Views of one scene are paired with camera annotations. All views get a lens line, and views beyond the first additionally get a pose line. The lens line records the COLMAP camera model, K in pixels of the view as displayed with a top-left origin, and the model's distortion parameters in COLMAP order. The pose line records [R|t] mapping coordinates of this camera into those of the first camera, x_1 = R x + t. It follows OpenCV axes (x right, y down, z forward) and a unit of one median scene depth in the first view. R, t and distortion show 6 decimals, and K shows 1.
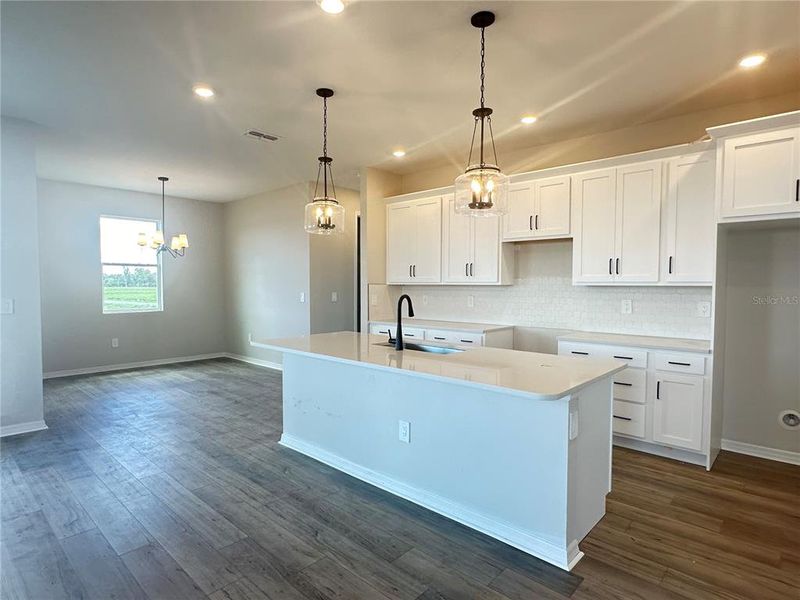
lens RADIAL K [[446.0, 0, 397.6], [0, 446.0, 301.9], [0, 0, 1]] dist [-0.004412, 0.000458]
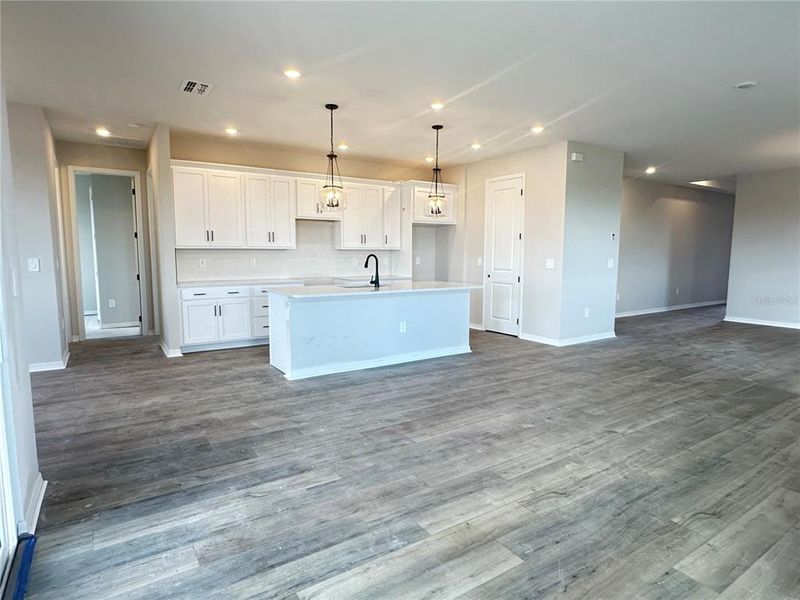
lens RADIAL K [[452.2, 0, 401.0], [0, 452.2, 301.9], [0, 0, 1]] dist [-0.005224, 0.002015]
pose [[0.237361, -0.107167, 0.965492, -1.402963], [0.036523, 0.994178, 0.101372, -0.005524], [-0.970735, 0.011201, 0.239893, 0.432224]]
